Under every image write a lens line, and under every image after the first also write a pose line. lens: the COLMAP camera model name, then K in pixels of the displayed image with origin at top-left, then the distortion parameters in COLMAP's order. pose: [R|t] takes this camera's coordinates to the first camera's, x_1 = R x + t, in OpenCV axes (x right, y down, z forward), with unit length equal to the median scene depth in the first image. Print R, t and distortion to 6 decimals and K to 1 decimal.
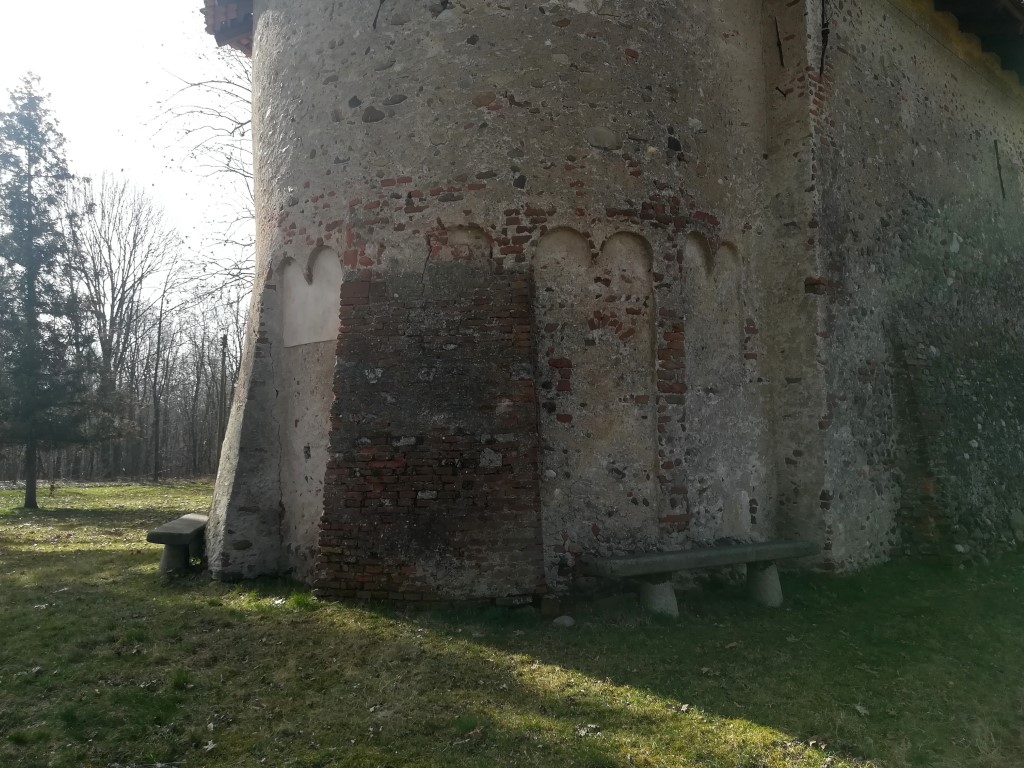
lens RADIAL K [[807.1, 0, 508.2], [0, 807.1, 377.0], [0, 0, 1]] dist [0.048698, -0.074298]
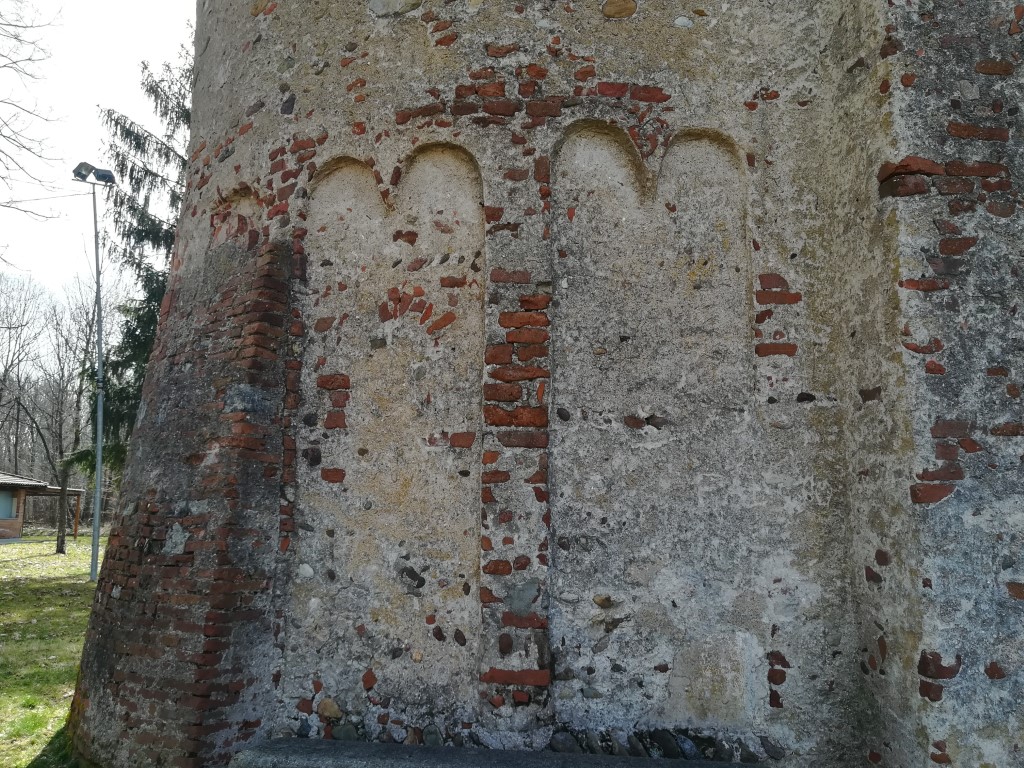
lens RADIAL K [[807.1, 0, 520.5], [0, 807.1, 378.7], [0, 0, 1]] dist [0.048698, -0.074298]
pose [[0.817569, -0.068054, -0.571794, 0.490511], [0.022768, 0.996036, -0.085992, 0.032903], [0.575380, 0.057286, 0.815878, 0.560528]]
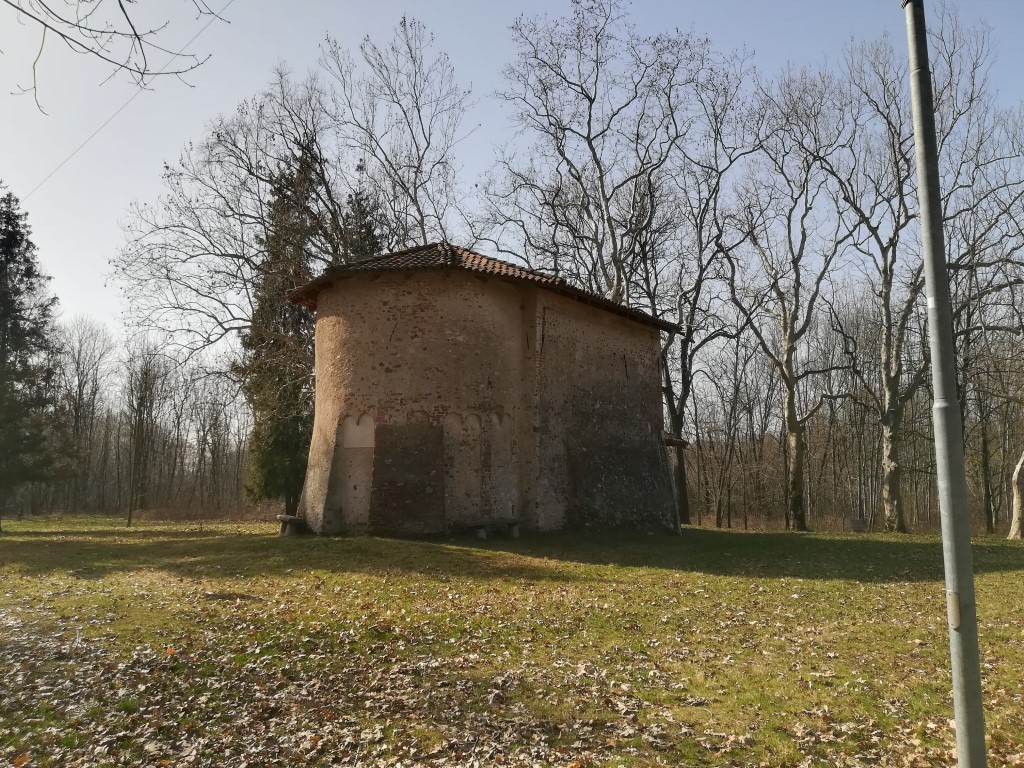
lens RADIAL K [[807.1, 0, 522.7], [0, 807.1, 349.8], [0, 0, 1]] dist [0.048698, -0.074298]
pose [[0.968580, 0.046444, 0.244328, -0.404484], [-0.026702, 0.996150, -0.083502, -0.163571], [-0.247266, 0.074354, 0.966091, -1.885388]]
